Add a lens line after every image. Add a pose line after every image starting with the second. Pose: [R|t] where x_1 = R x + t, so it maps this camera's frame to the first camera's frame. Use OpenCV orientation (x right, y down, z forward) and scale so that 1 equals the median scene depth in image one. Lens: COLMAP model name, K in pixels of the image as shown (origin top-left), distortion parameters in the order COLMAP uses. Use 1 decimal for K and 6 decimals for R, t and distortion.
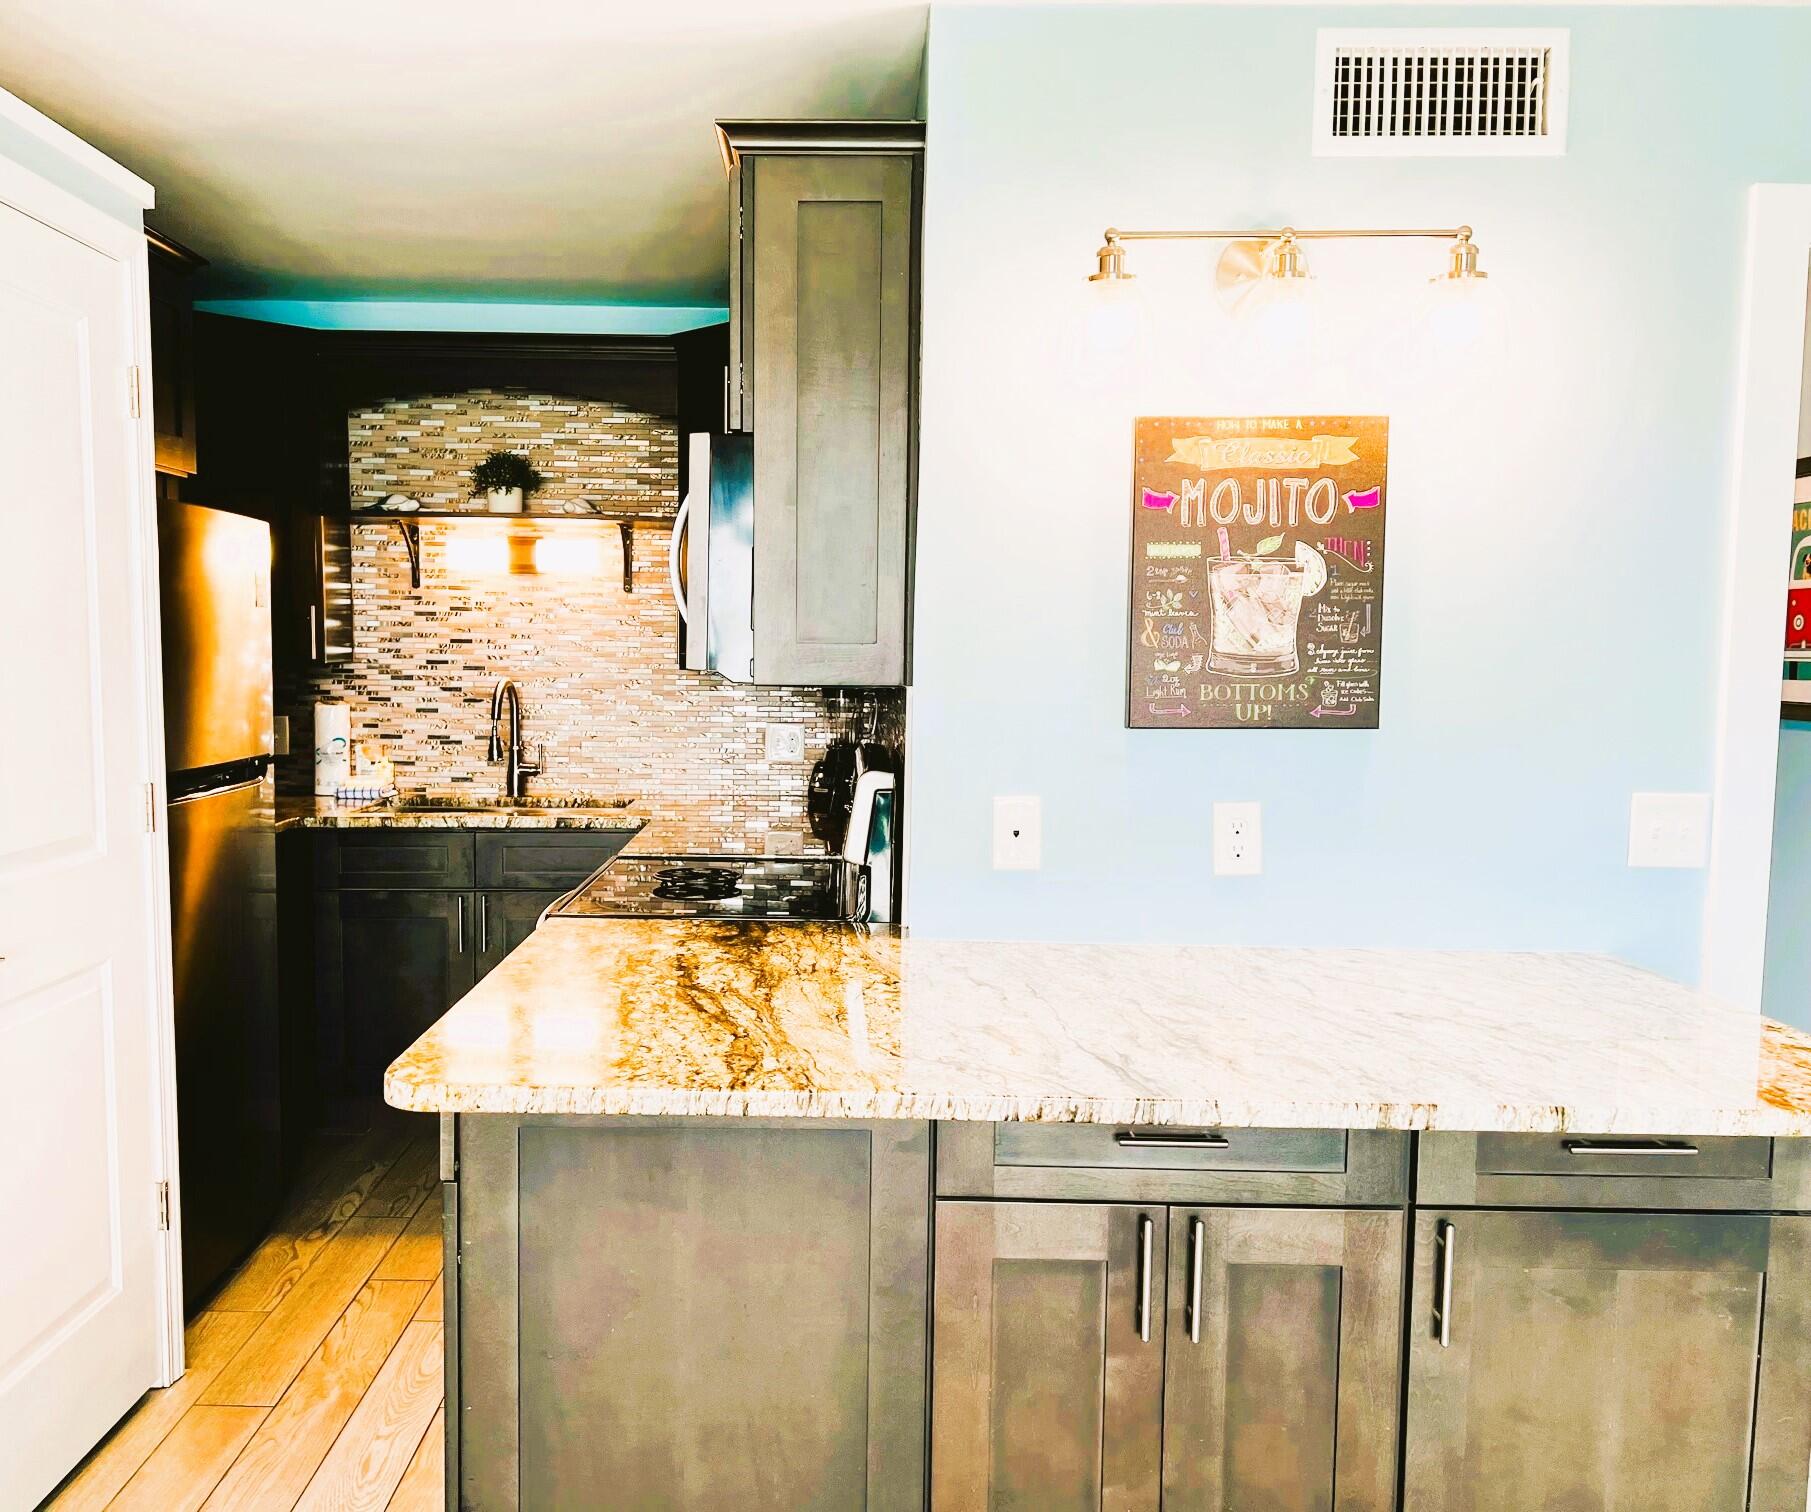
lens RADIAL K [[1594.4, 0, 871.6], [0, 1594.4, 777.8], [0, 0, 1]] dist [0.004003, -0.009203]
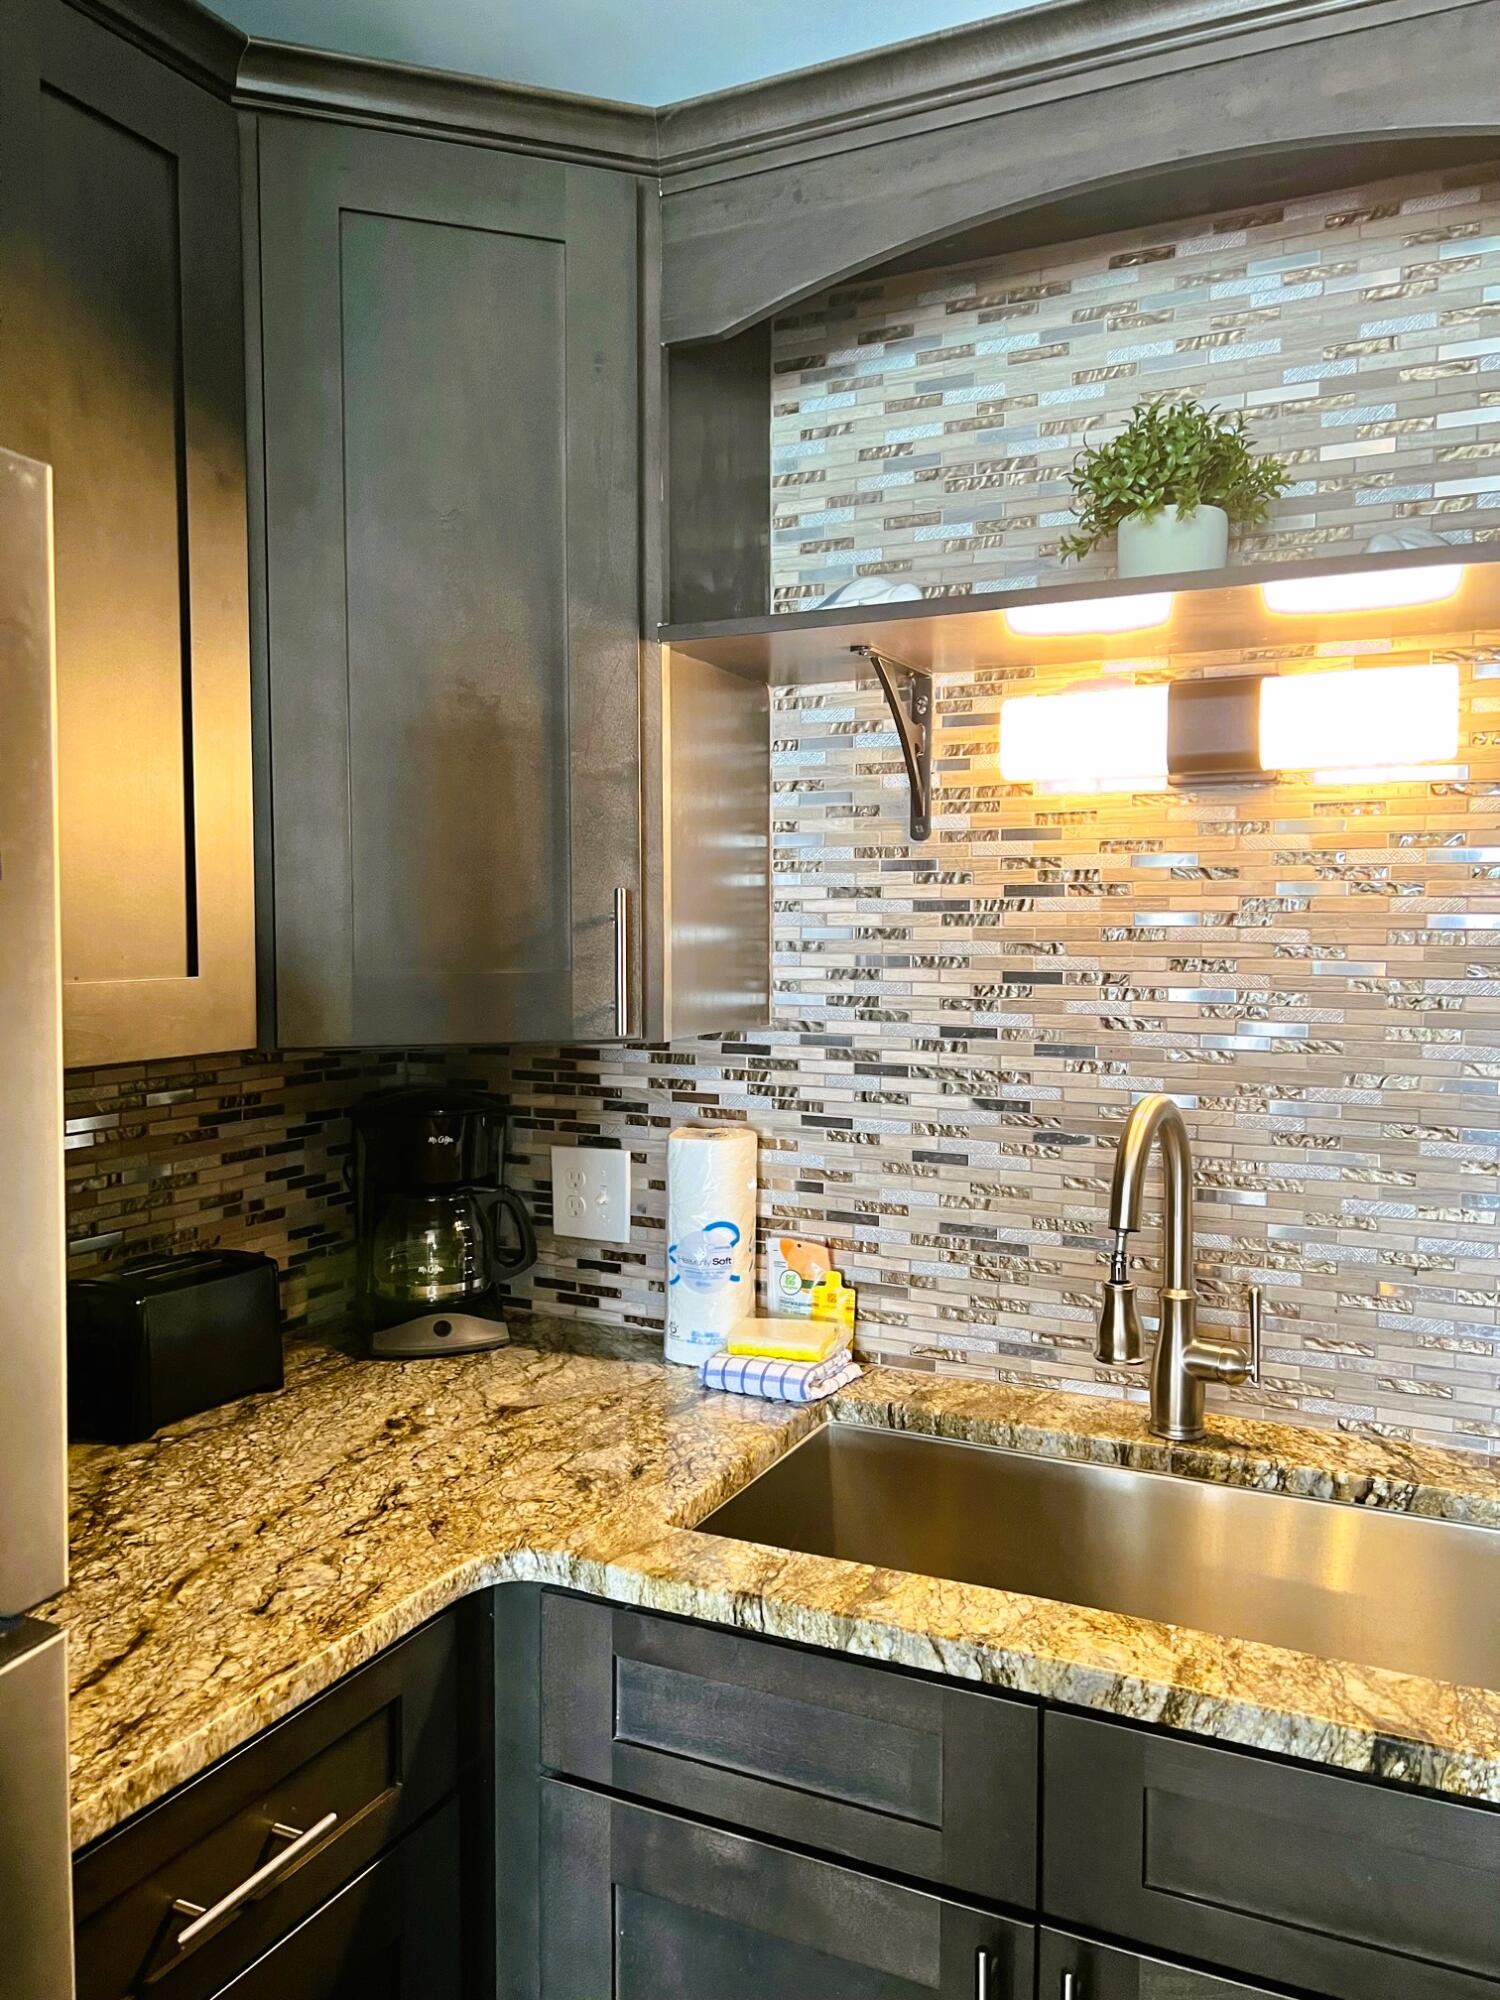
lens RADIAL K [[1593.6, 0, 734.1], [0, 1593.6, 1033.3], [0, 0, 1]] dist [0.095627, -0.010996]
pose [[0.893594, 0.020105, -0.448425, -0.152877], [-0.029967, 0.999440, -0.014908, -0.065517], [0.447874, 0.026759, 0.893696, 0.640251]]
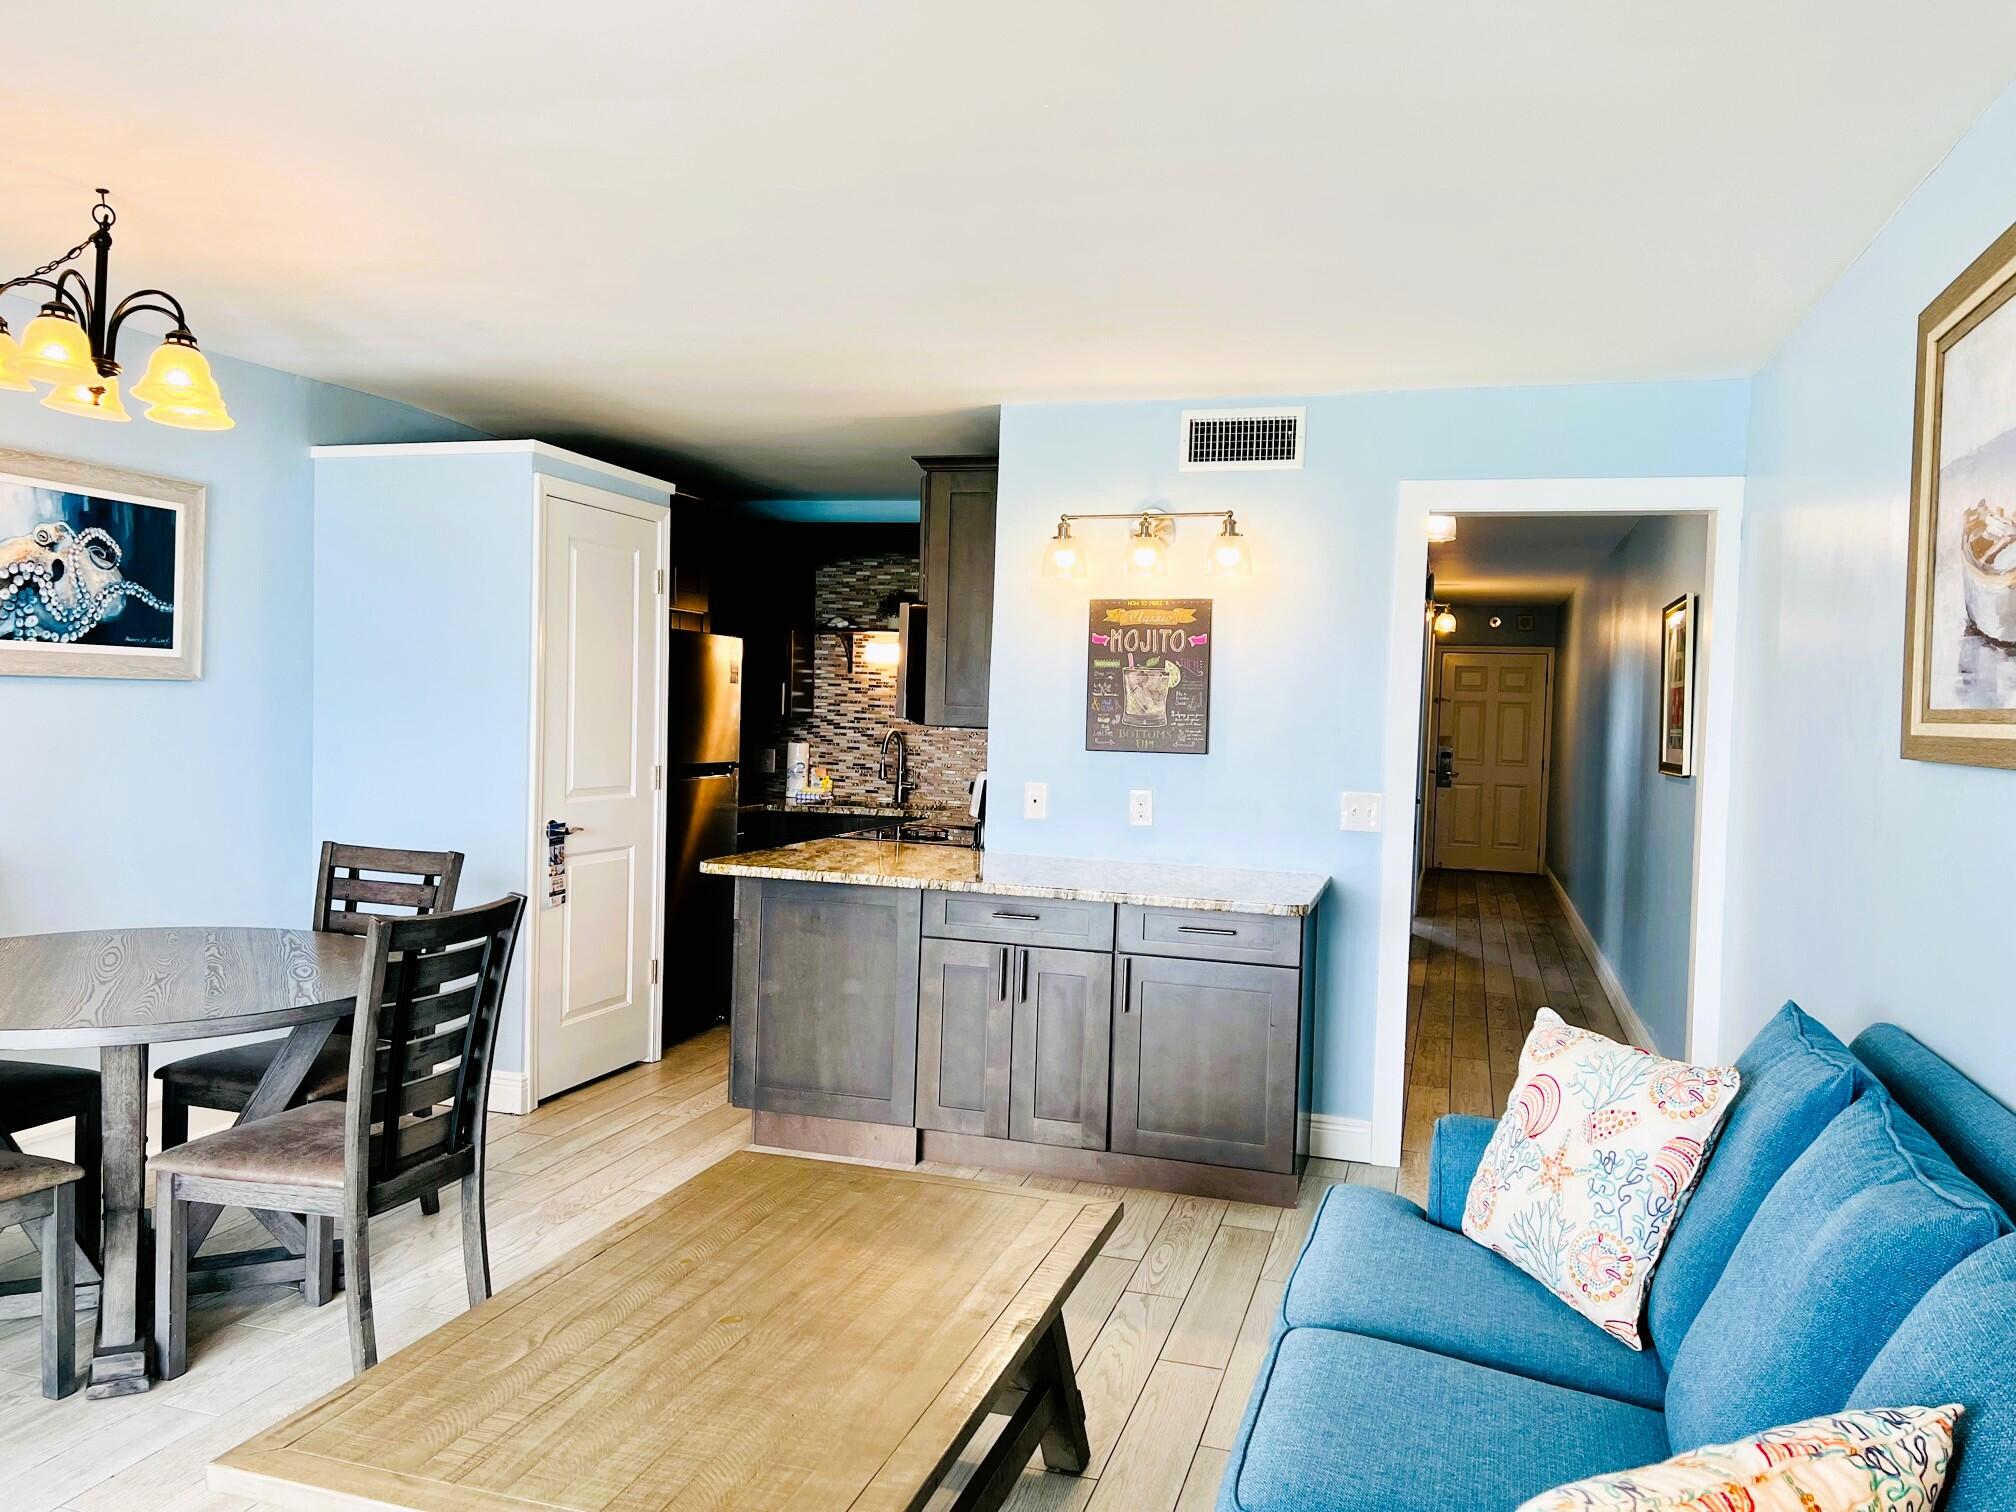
lens RADIAL K [[1606.3, 0, 1013.3], [0, 1606.3, 772.2], [0, 0, 1]] dist [0.095627, -0.010996]
pose [[0.957182, 0.030344, -0.287892, 0.353903], [-0.045498, 0.997901, -0.046092, 0.050887], [0.285889, 0.057217, 0.956553, -0.526379]]
